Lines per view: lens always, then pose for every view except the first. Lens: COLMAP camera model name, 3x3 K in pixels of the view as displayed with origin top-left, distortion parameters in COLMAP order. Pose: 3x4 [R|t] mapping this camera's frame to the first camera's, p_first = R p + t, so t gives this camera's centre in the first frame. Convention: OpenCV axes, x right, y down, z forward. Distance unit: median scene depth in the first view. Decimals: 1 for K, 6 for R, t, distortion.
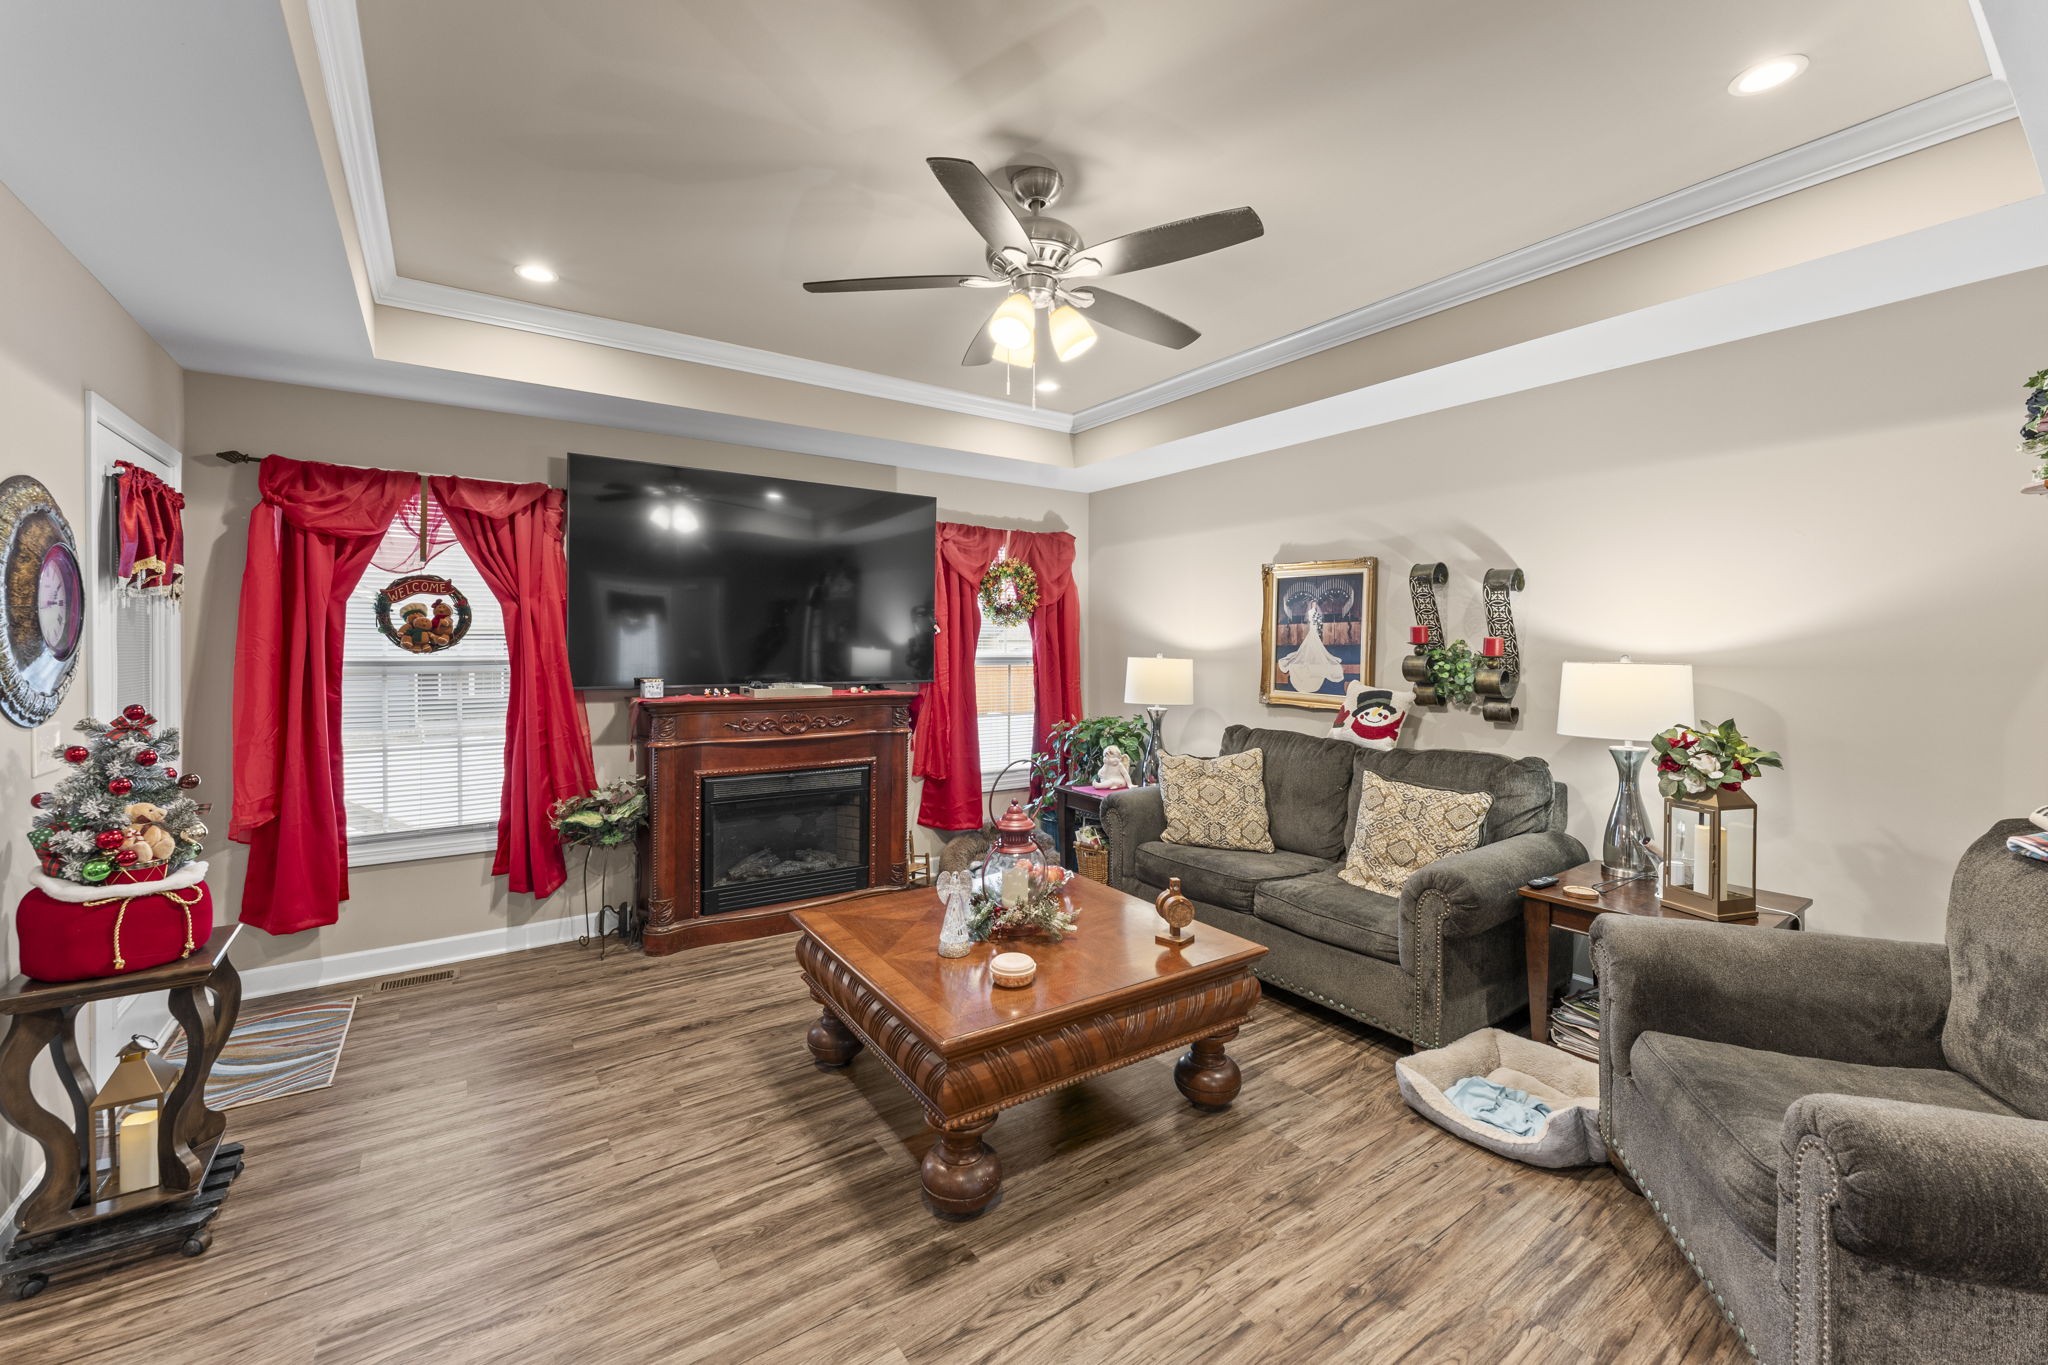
lens RADIAL K [[827.1, 0, 1023.1], [0, 827.1, 651.4], [0, 0, 1]] dist [-0.002105, -0.000077]
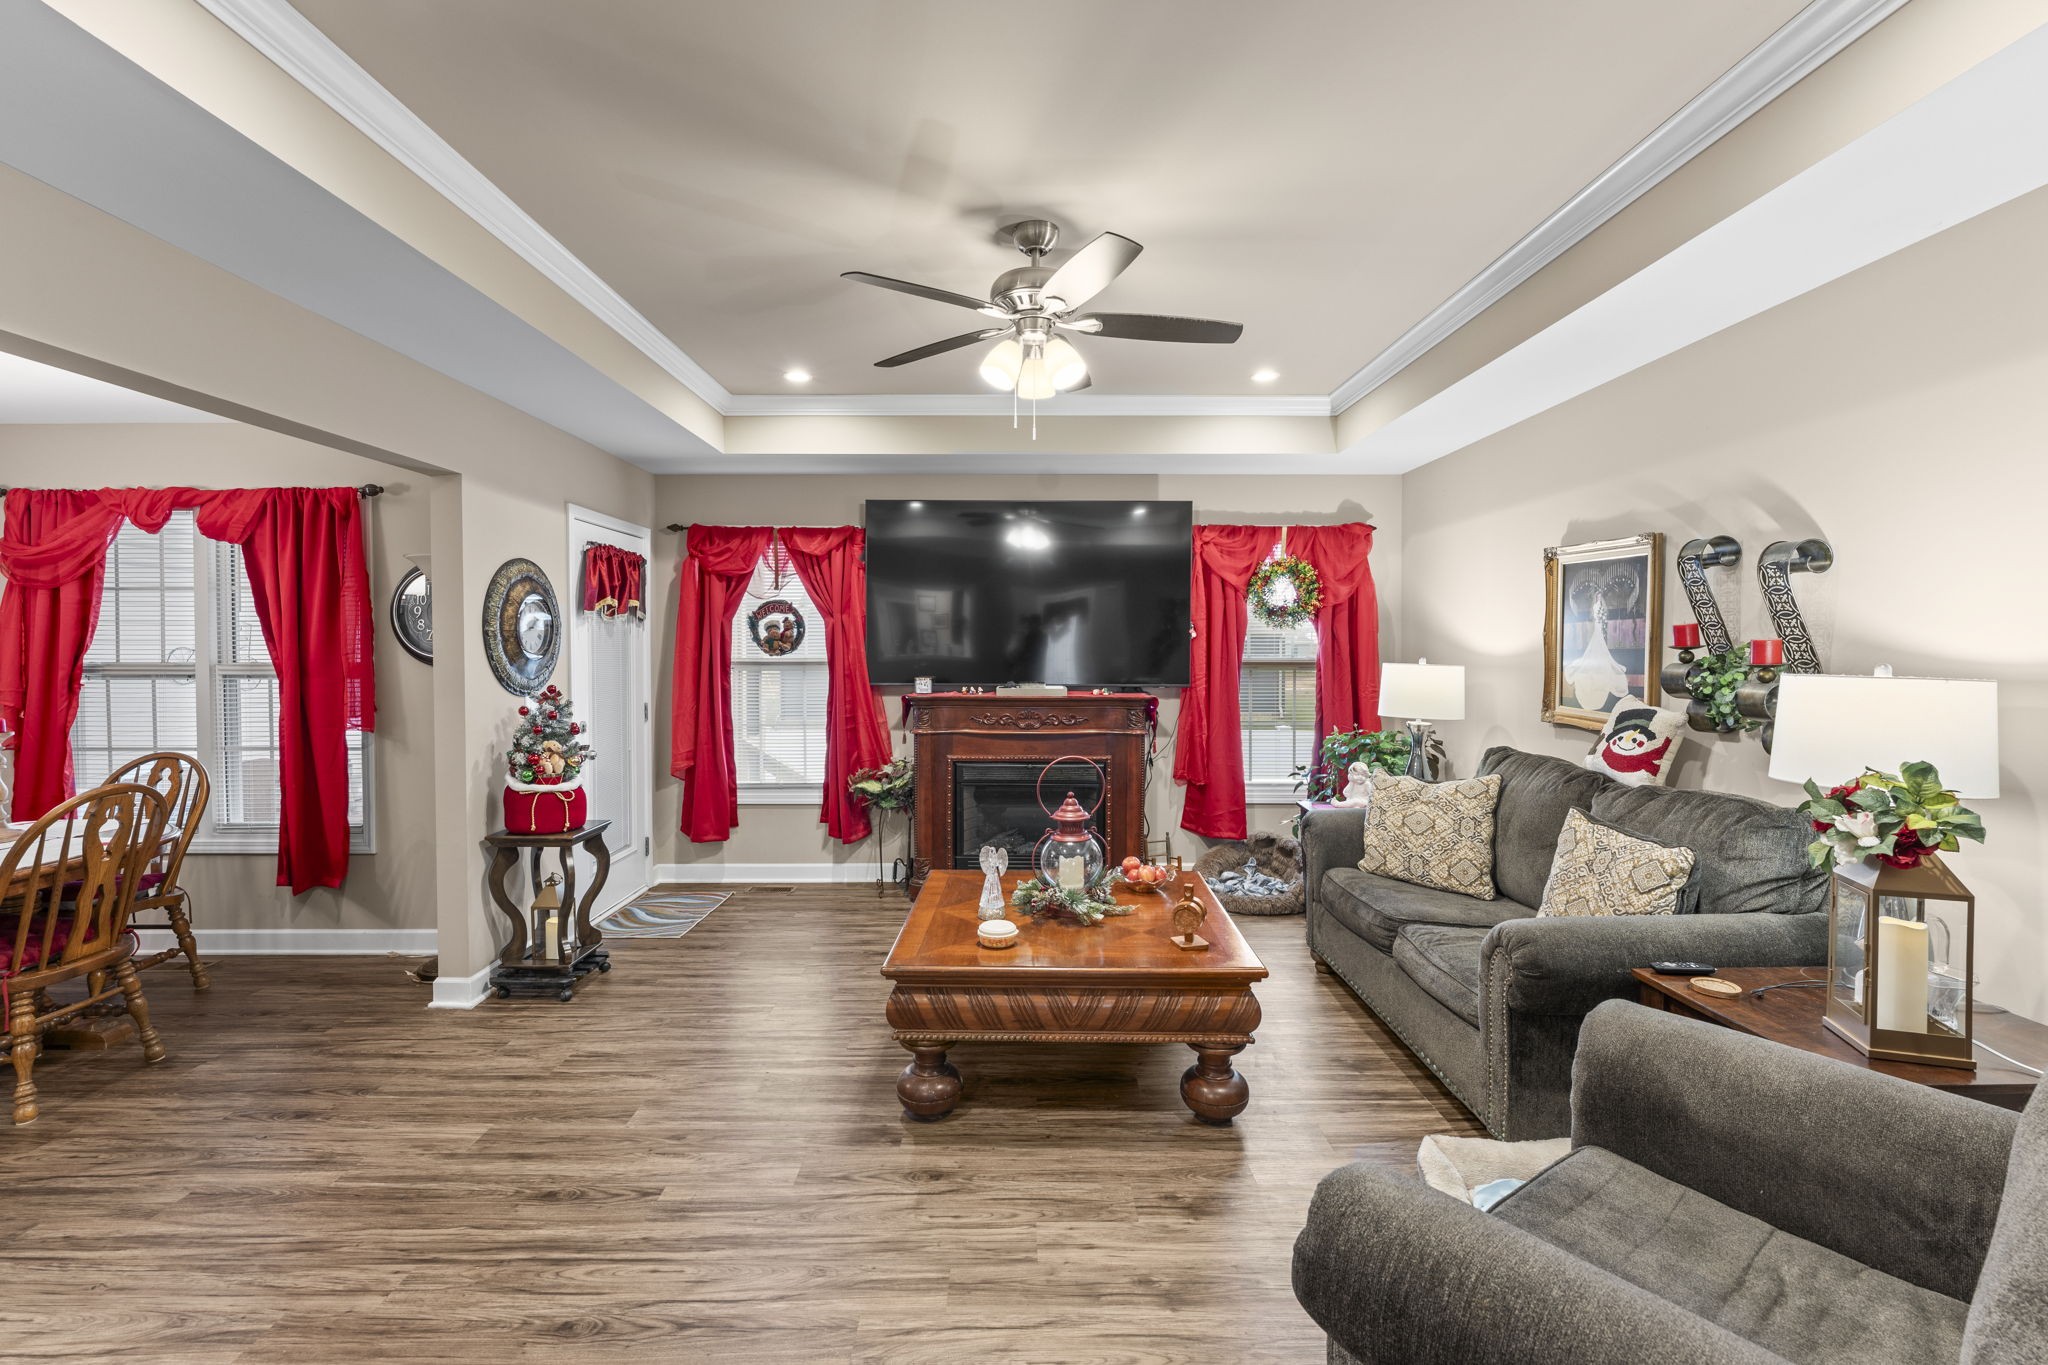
lens RADIAL K [[885.5, 0, 1021.9], [0, 885.5, 664.0], [0, 0, 1]] dist [0.000918, -0.000610]
pose [[0.824361, 0.007863, -0.566010, 0.442052], [-0.002383, 0.999943, 0.010420, -0.001124], [0.566060, -0.007241, 0.824332, 0.005370]]
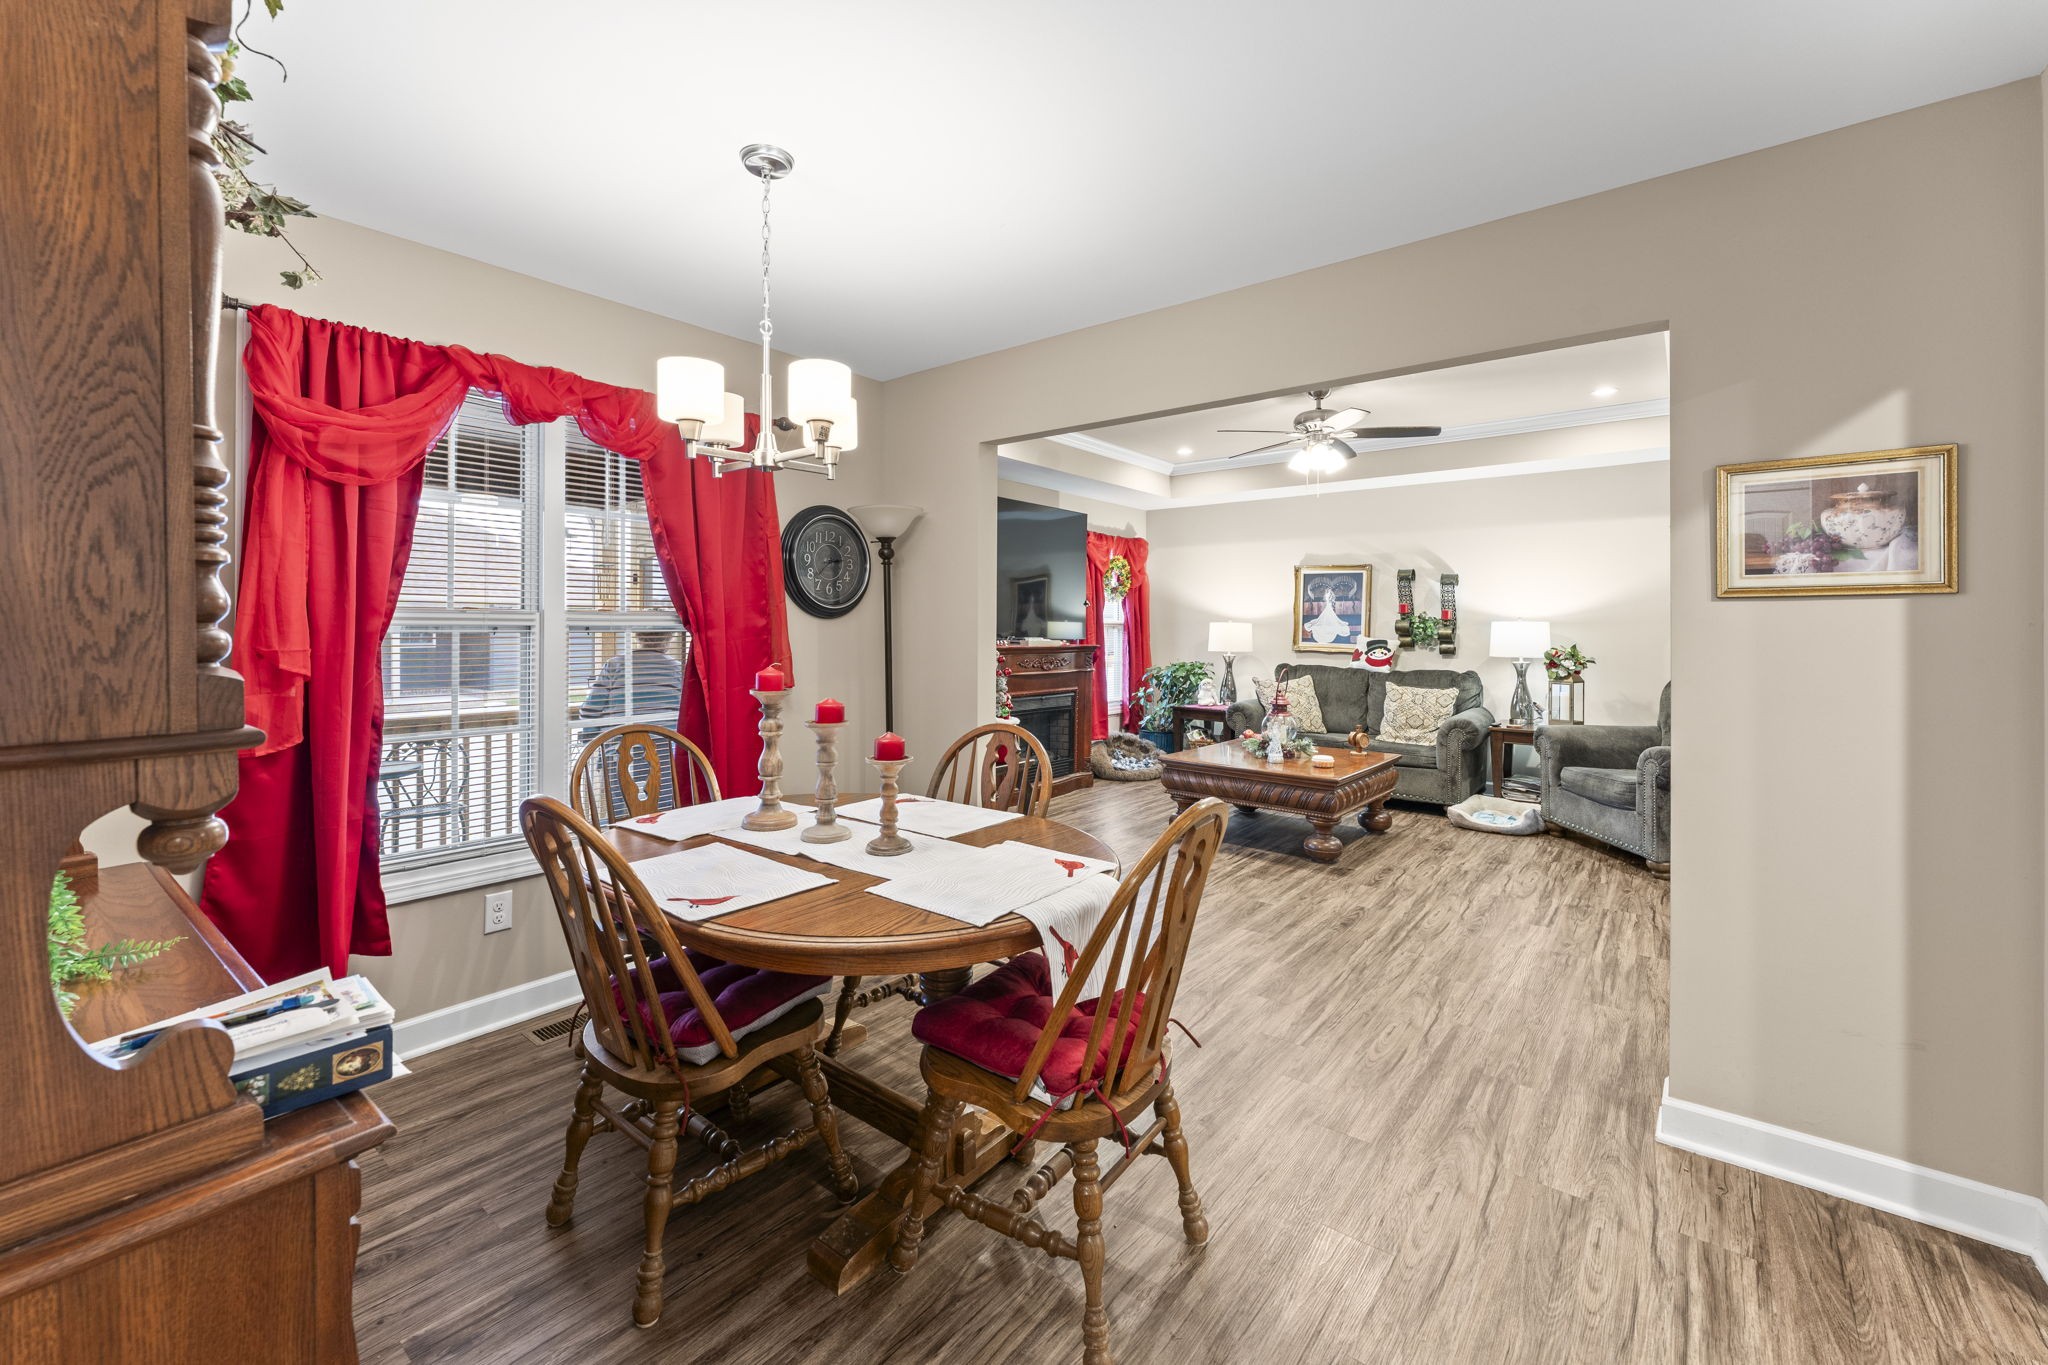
lens RADIAL K [[827.1, 0, 1026.3], [0, 827.1, 628.0], [0, 0, 1]] dist [-0.002105, -0.000077]
pose [[0.958760, 0.001773, 0.284213, -0.845516], [-0.000439, 0.999989, -0.004757, 0.032461], [-0.284218, 0.004436, 0.958749, -0.517210]]
